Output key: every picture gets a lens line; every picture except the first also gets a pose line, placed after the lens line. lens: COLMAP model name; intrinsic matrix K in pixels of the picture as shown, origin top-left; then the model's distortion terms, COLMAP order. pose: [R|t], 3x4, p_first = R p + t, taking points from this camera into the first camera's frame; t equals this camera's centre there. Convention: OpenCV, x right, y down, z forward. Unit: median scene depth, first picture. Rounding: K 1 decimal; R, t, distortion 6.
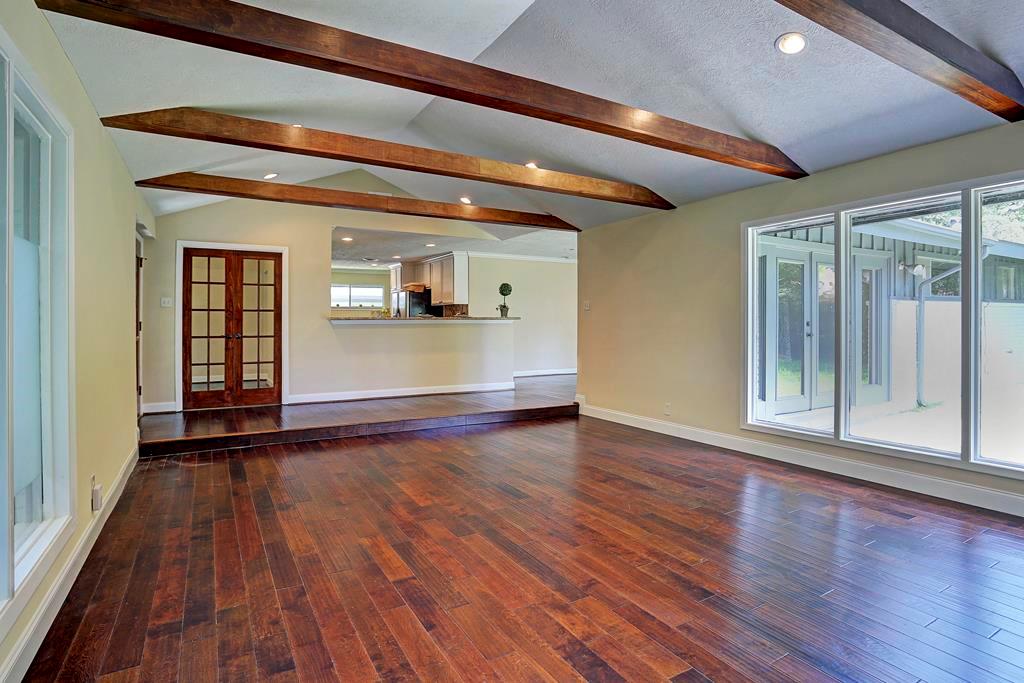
lens RADIAL K [[522.3, 0, 511.5], [0, 522.3, 336.8], [0, 0, 1]] dist [-0.055993, 0.003670]
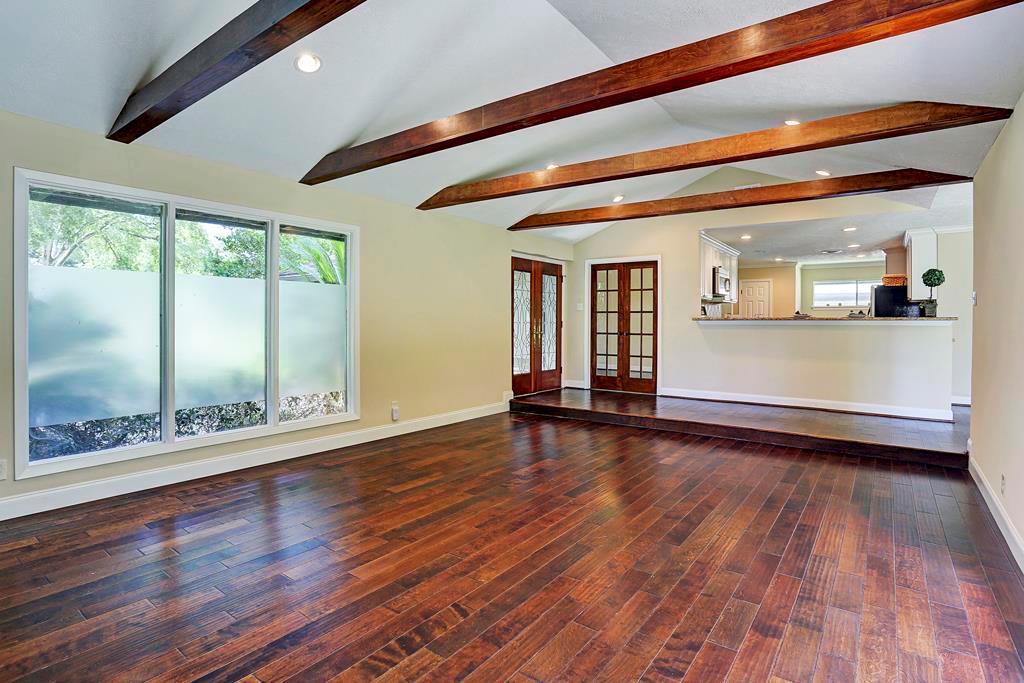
lens RADIAL K [[522.3, 0, 513.8], [0, 522.3, 334.8], [0, 0, 1]] dist [-0.055993, 0.003670]
pose [[0.407599, 0.026367, -0.912780, 0.484536], [-0.031127, 0.999403, 0.014969, -0.008059], [0.912630, 0.022311, 0.408177, 0.262361]]
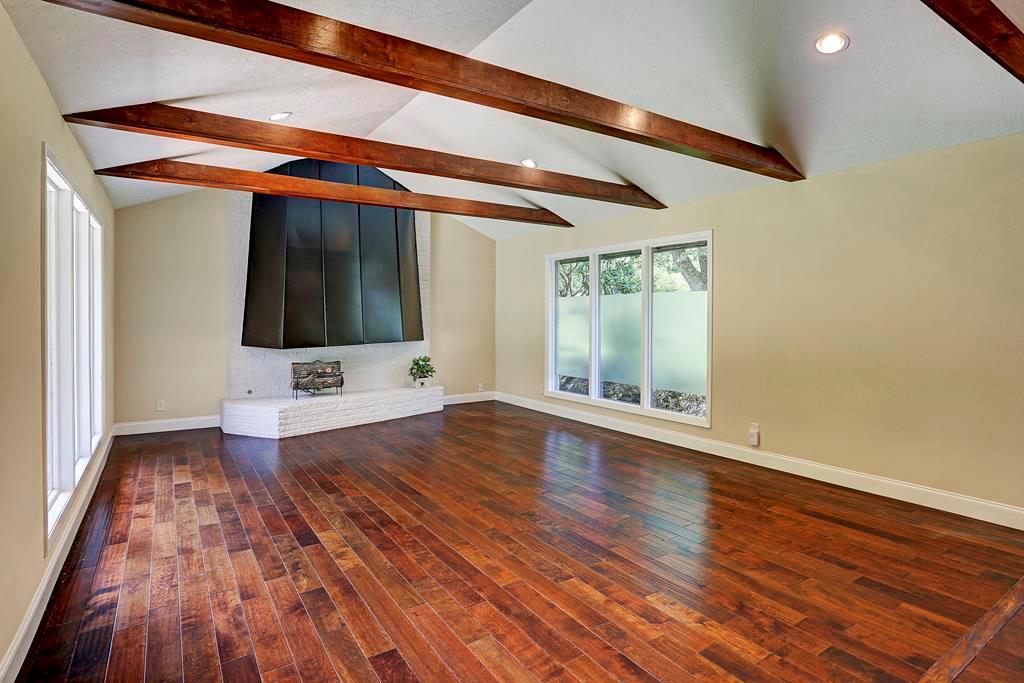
lens RADIAL K [[522.3, 0, 487.1], [0, 522.3, 318.9], [0, 0, 1]] dist [-0.055993, 0.003670]
pose [[-0.999334, 0.008740, -0.035438, 0.012286], [0.007630, 0.999480, 0.031328, -0.044853], [0.035694, 0.031037, -0.998881, 1.116217]]
